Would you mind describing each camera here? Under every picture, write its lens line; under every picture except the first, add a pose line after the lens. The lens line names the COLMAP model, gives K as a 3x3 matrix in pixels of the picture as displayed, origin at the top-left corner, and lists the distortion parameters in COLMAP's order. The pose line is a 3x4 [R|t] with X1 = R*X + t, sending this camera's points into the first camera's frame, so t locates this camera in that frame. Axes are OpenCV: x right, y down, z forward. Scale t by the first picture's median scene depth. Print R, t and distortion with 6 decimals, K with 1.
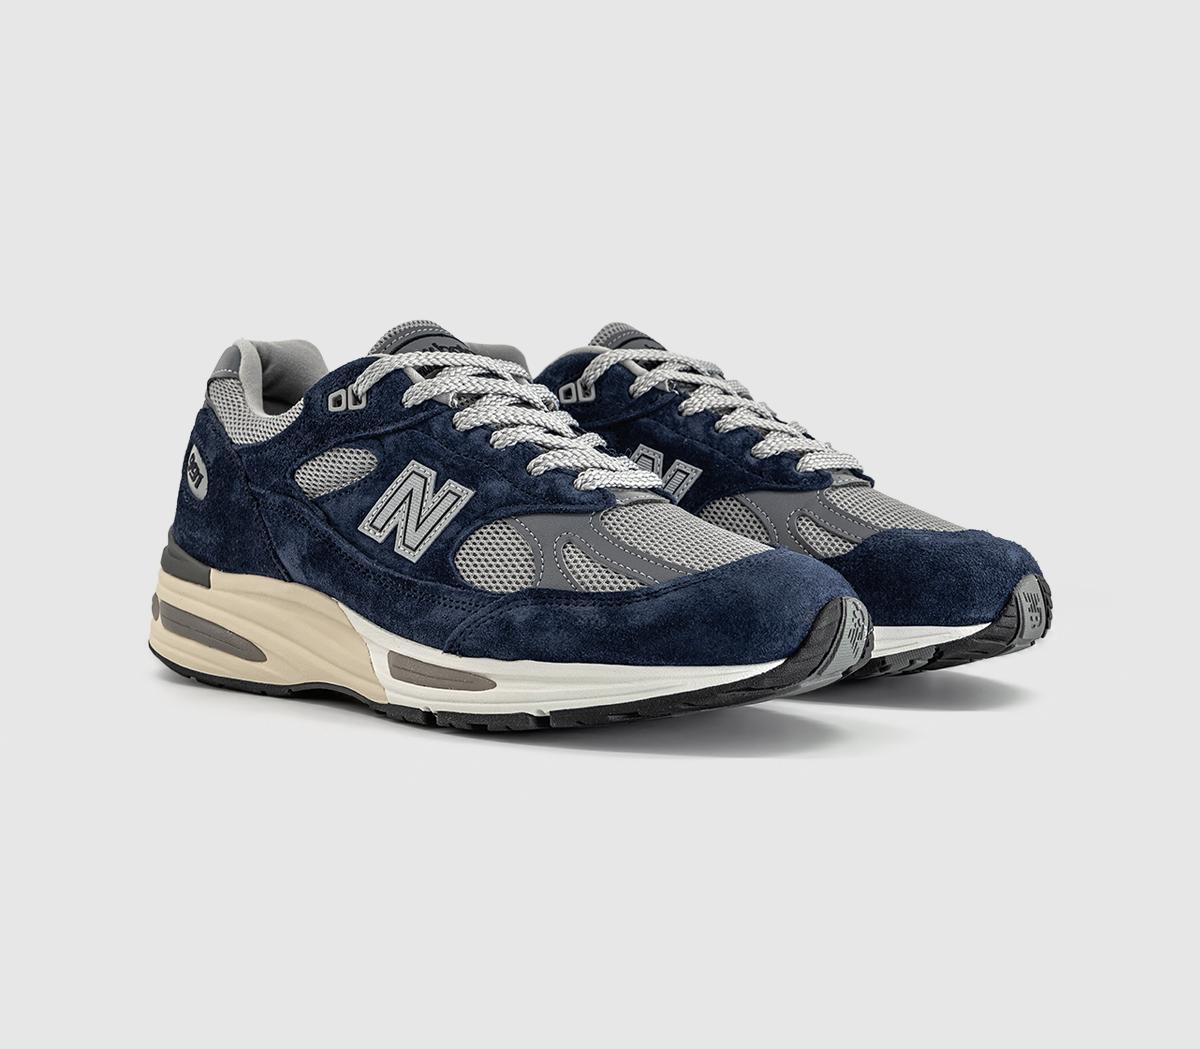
lens RADIAL K [[1920.5, 0, 600.0], [0, 1920.5, 524.5], [0, 0, 1]] dist [0.005300, 0.016473]
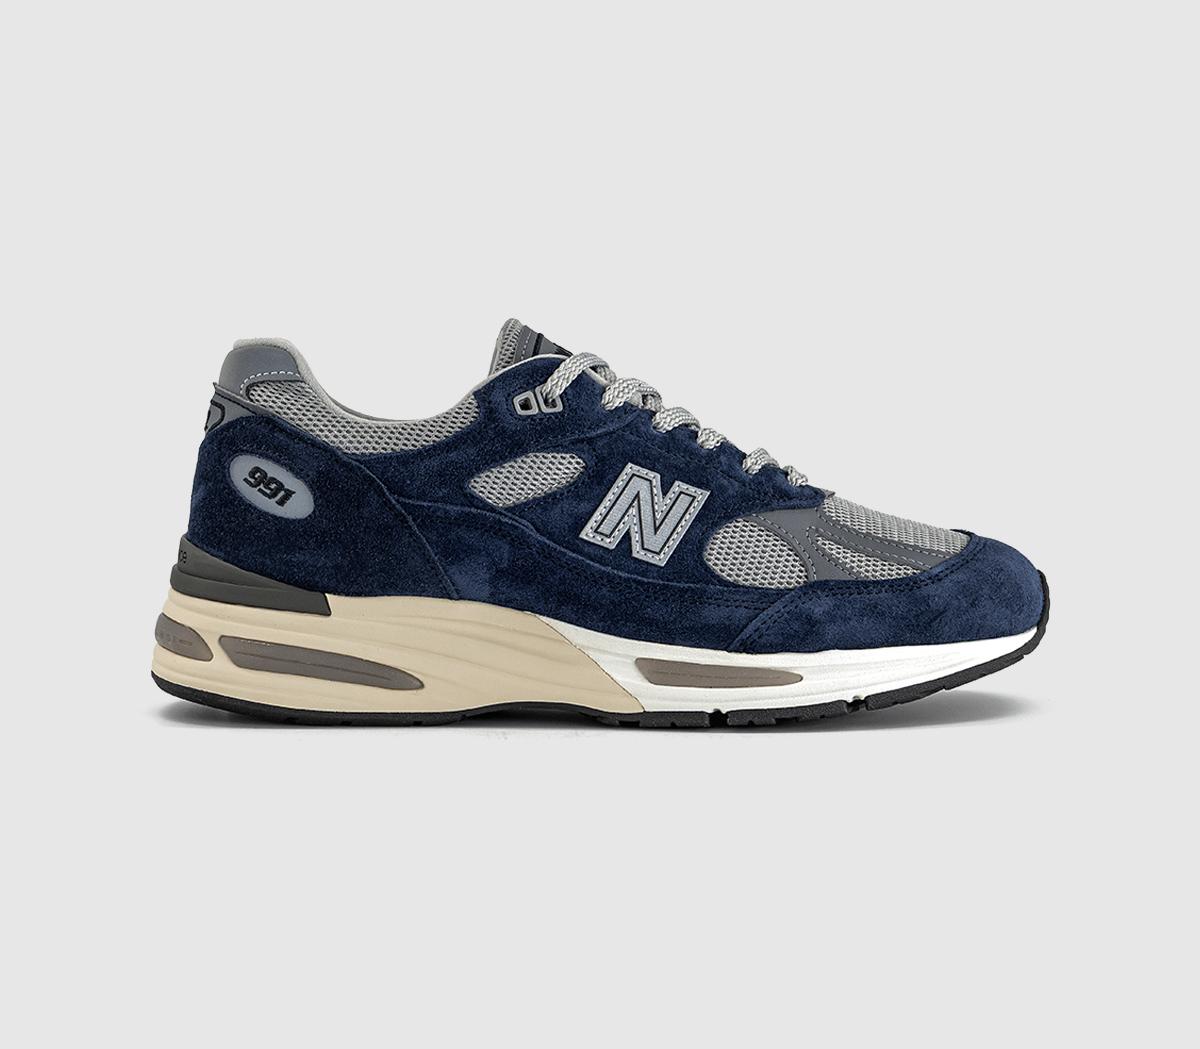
lens RADIAL K [[1920.5, 0, 600.0], [0, 1920.5, 524.5], [0, 0, 1]] dist [0.005300, 0.016473]
pose [[0.793139, -0.045244, 0.607358, -0.709706], [0.051517, 0.998647, 0.007116, -0.010045], [-0.606858, 0.025645, 0.794396, 0.232651]]
